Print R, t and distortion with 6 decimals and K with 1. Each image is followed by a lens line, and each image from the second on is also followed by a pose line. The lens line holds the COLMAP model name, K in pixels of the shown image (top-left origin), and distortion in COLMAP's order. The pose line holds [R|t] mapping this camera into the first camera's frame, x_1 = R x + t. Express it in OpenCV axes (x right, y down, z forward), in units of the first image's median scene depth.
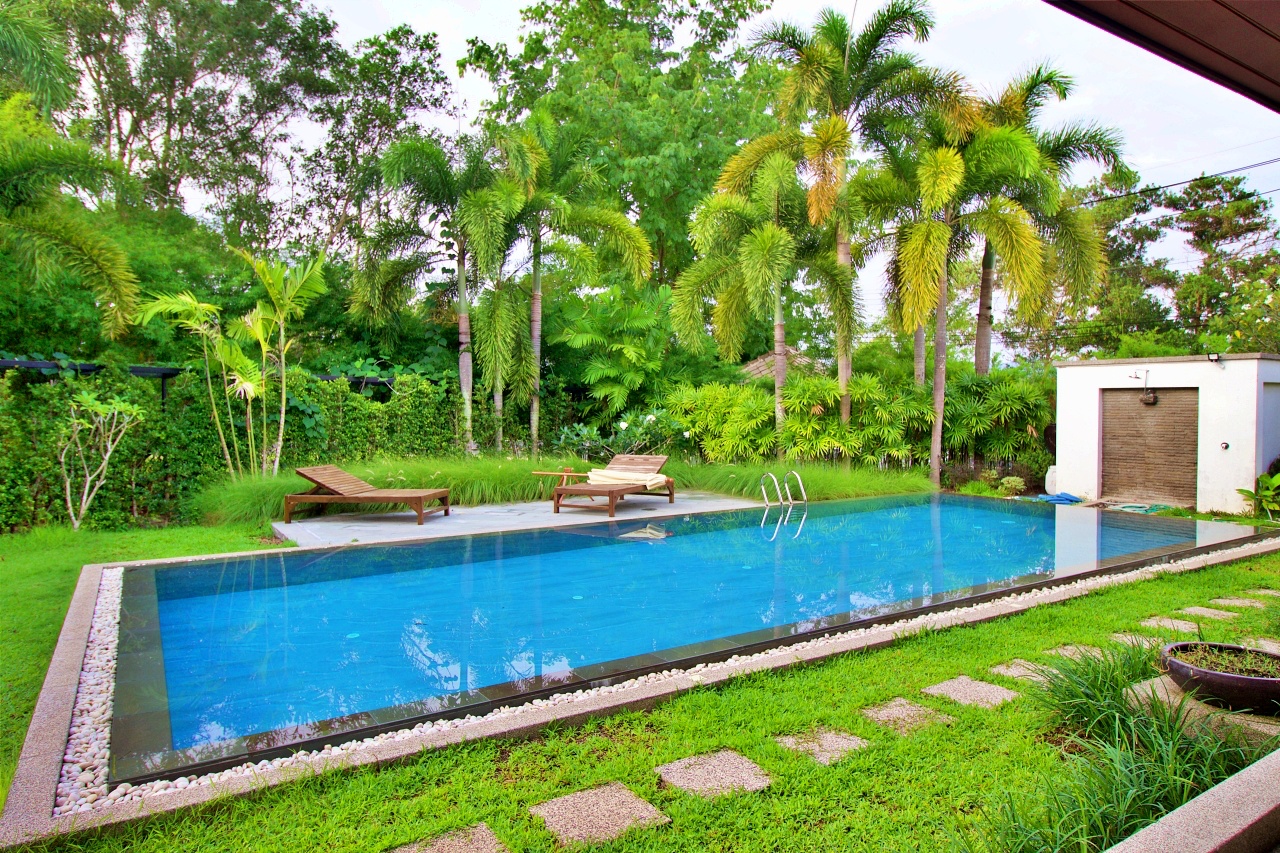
lens RADIAL K [[787.5, 0, 644.5], [0, 787.5, 424.9], [0, 0, 1]] dist [0.000169, -0.005367]
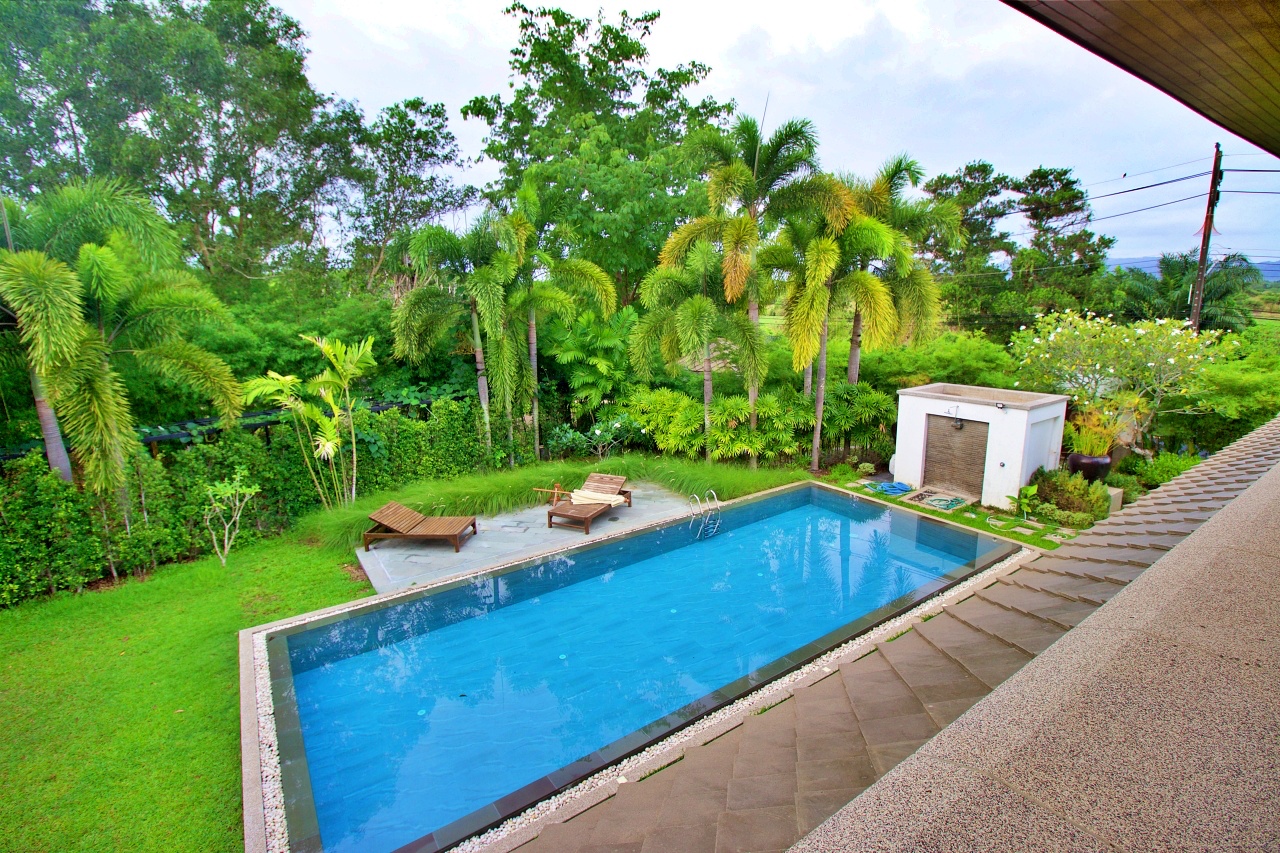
lens RADIAL K [[589.8, 0, 645.4], [0, 589.8, 421.2], [0, 0, 1]] dist [-0.002264, -0.013073]
pose [[0.999289, -0.026820, 0.026492, 0.030851], [0.021866, 0.984816, 0.172218, -0.197158], [-0.030708, -0.171516, 0.984703, -0.041616]]
